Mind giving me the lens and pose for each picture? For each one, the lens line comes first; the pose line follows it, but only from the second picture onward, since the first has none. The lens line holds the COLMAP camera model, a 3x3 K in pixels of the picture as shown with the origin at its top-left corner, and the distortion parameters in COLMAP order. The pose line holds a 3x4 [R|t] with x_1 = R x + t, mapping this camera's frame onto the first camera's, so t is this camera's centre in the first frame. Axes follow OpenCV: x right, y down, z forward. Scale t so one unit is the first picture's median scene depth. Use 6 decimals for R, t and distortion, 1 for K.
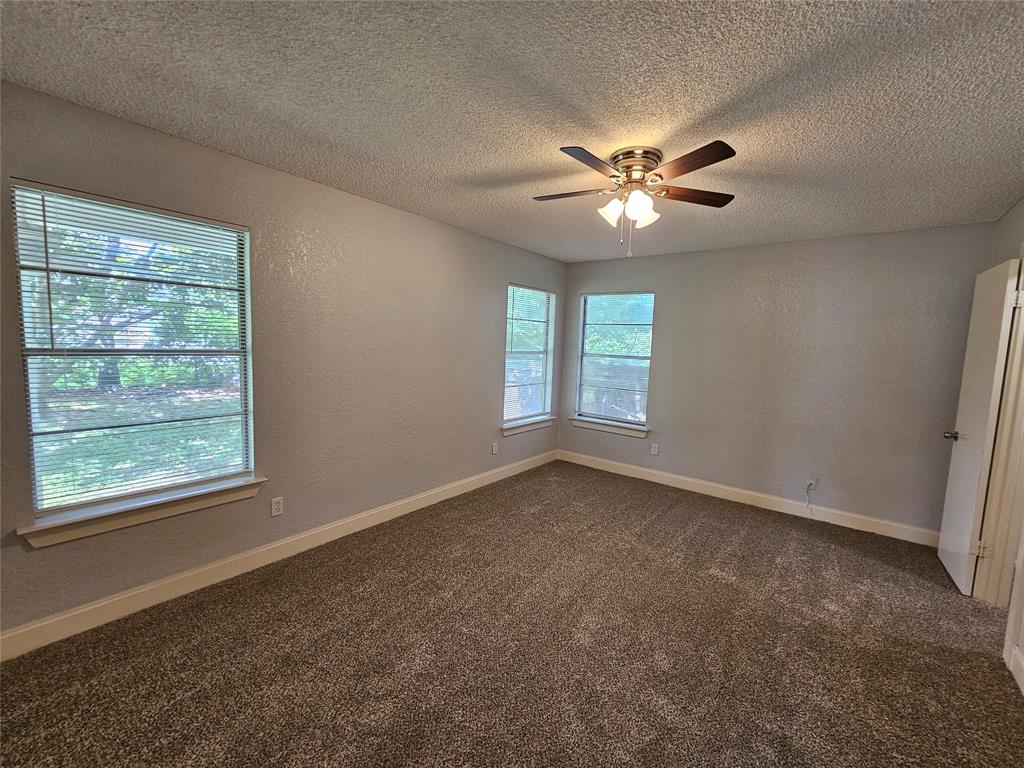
lens RADIAL K [[418.9, 0, 514.2], [0, 418.9, 380.8], [0, 0, 1]] dist [-0.000756, 0.000186]
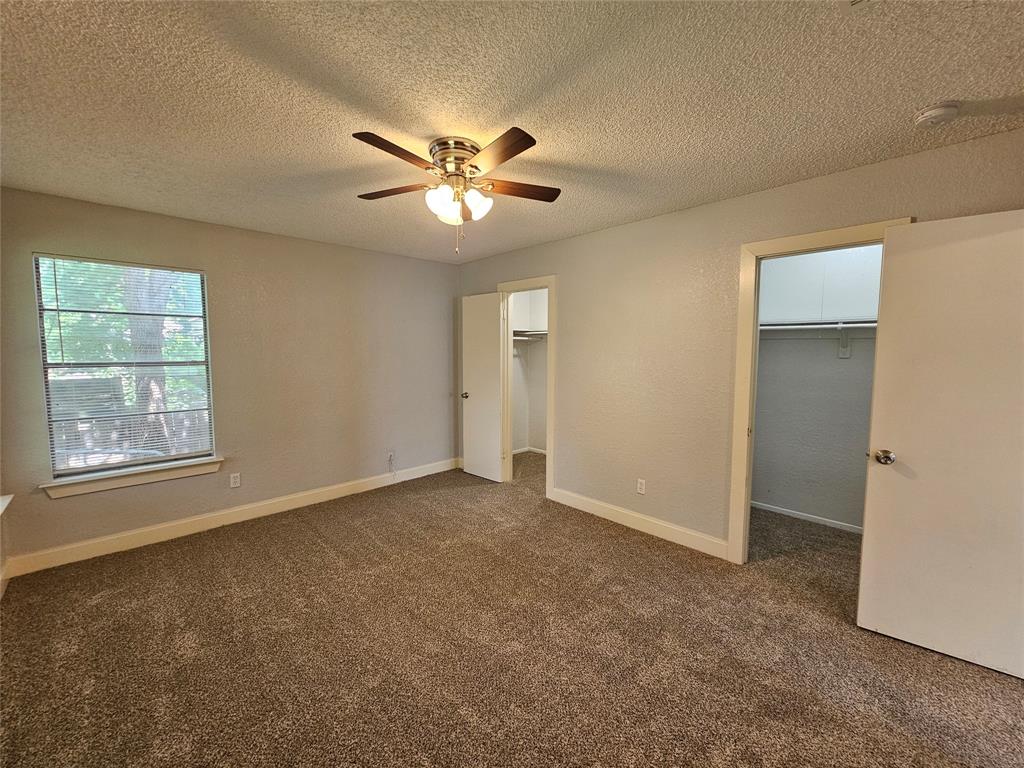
lens RADIAL K [[418.9, 0, 513.6], [0, 418.9, 383.5], [0, 0, 1]] dist [-0.000756, 0.000186]
pose [[0.125770, -0.120557, 0.984707, -0.453956], [0.091265, 0.989786, 0.109522, -0.068179], [-0.987853, 0.076095, 0.135488, 0.503616]]
